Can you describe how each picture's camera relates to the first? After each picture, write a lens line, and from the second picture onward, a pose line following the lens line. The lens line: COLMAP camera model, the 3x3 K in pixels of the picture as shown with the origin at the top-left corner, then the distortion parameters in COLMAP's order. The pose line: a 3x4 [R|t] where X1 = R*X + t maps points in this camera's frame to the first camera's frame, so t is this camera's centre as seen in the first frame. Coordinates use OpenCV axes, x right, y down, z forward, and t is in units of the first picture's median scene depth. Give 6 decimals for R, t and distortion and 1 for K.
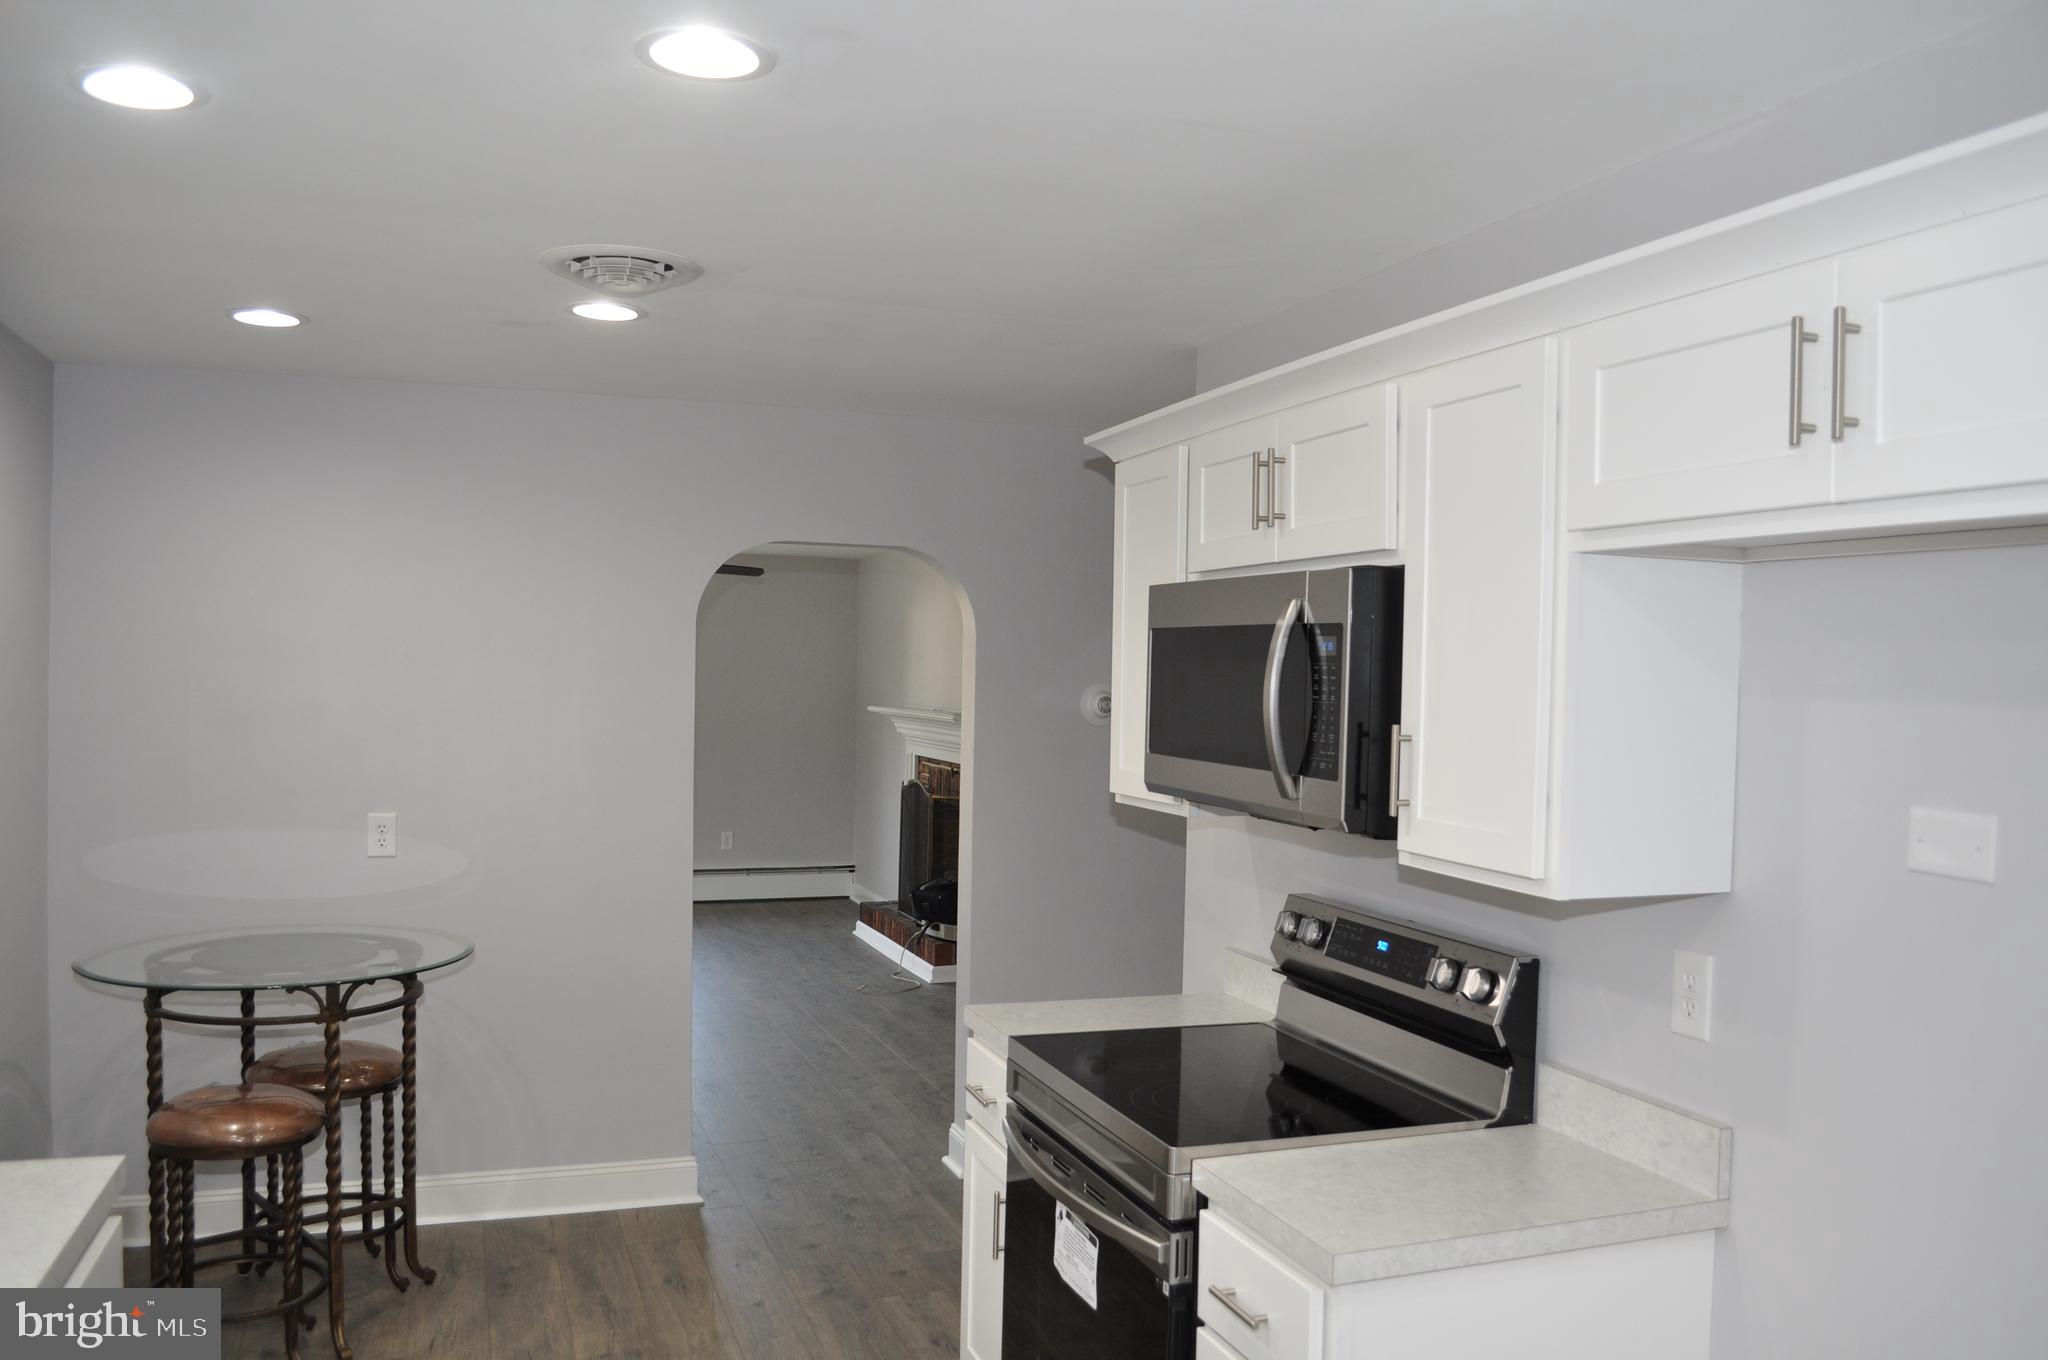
lens RADIAL K [[1608.3, 0, 1034.6], [0, 1608.3, 694.5], [0, 0, 1]] dist [-0.080309, 0.011415]
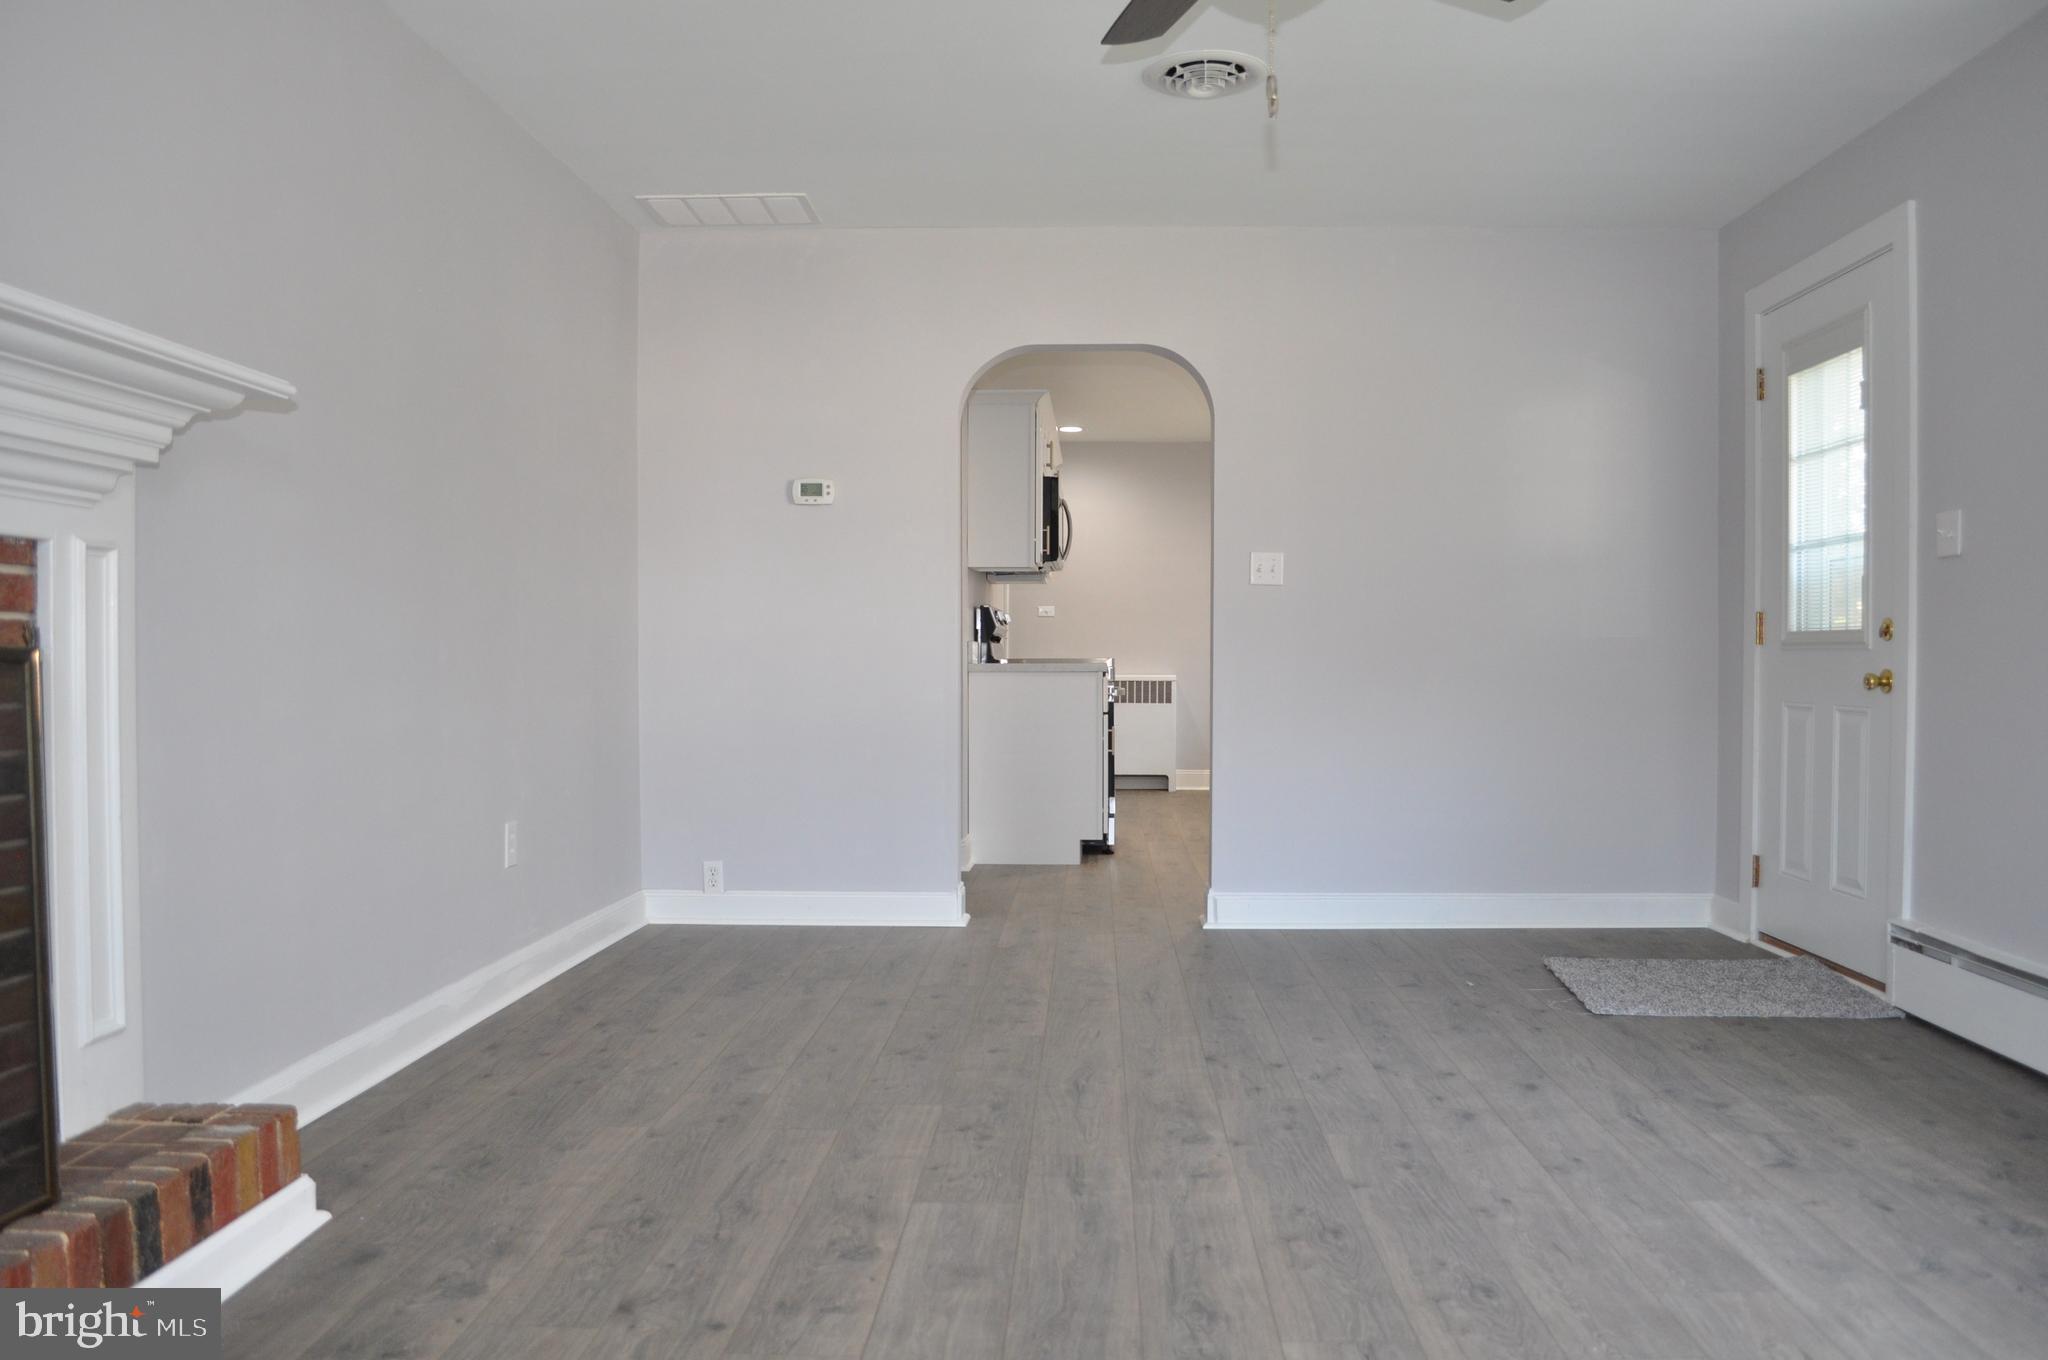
lens RADIAL K [[1608.3, 0, 1041.4], [0, 1608.3, 693.0], [0, 0, 1]] dist [-0.080309, 0.011415]
pose [[-0.927562, -0.026120, 0.372756, -0.905314], [-0.011736, 0.999098, 0.040805, 0.177325], [-0.373486, 0.033474, -0.927032, 3.590229]]
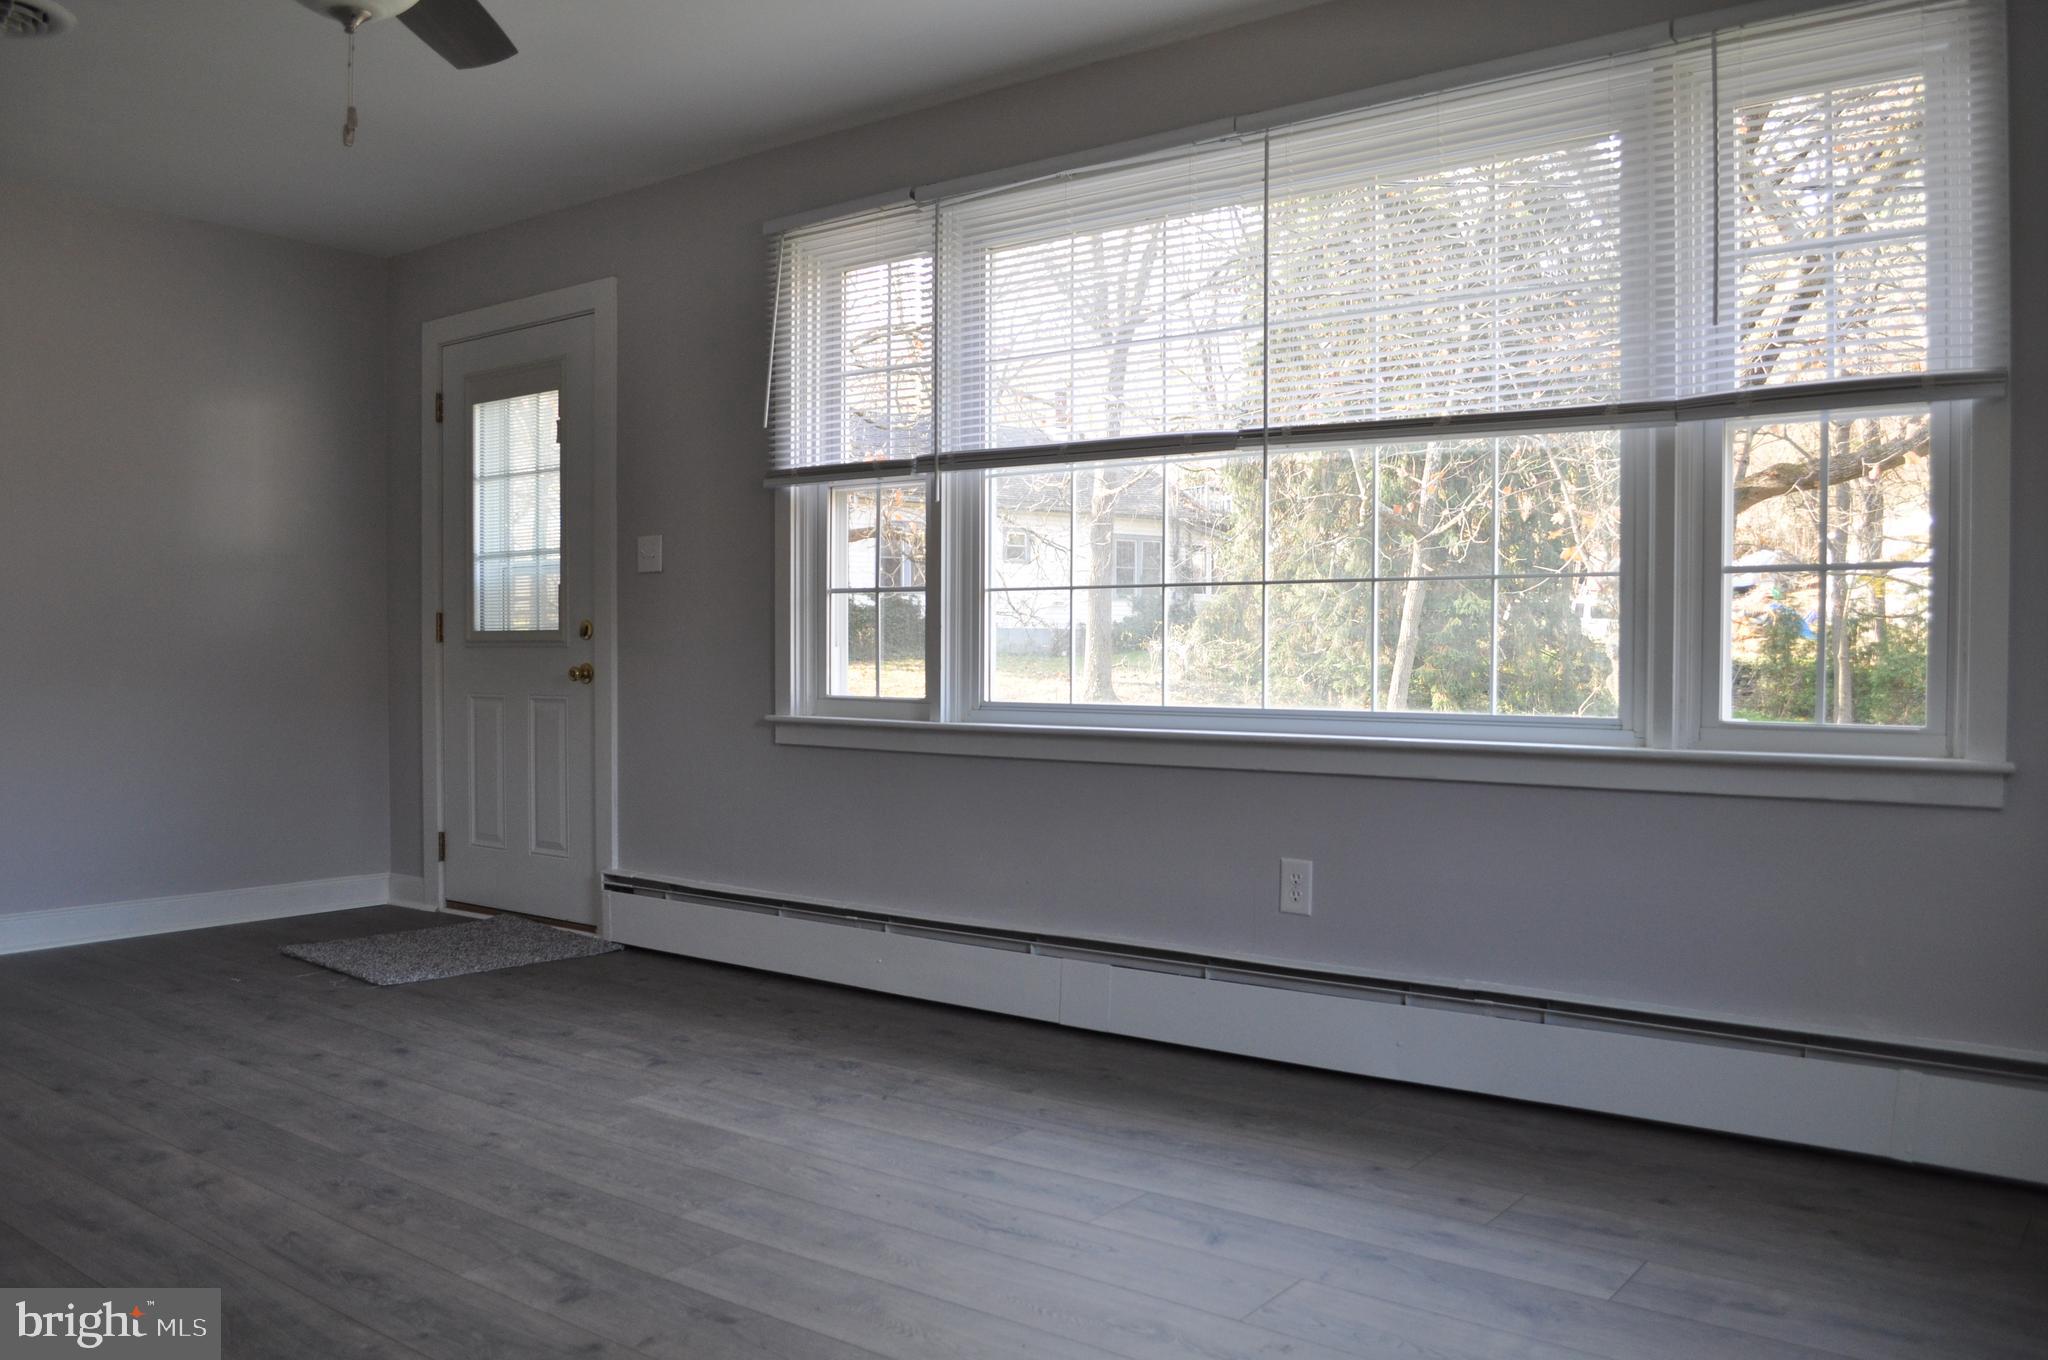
lens RADIAL K [[1608.3, 0, 1039.1], [0, 1608.3, 686.6], [0, 0, 1]] dist [-0.080309, 0.011415]
pose [[-0.840508, -0.006242, -0.541764, -0.540870], [-0.022004, 0.999502, 0.022622, 0.179824], [0.541352, 0.030935, -0.840226, 3.714291]]
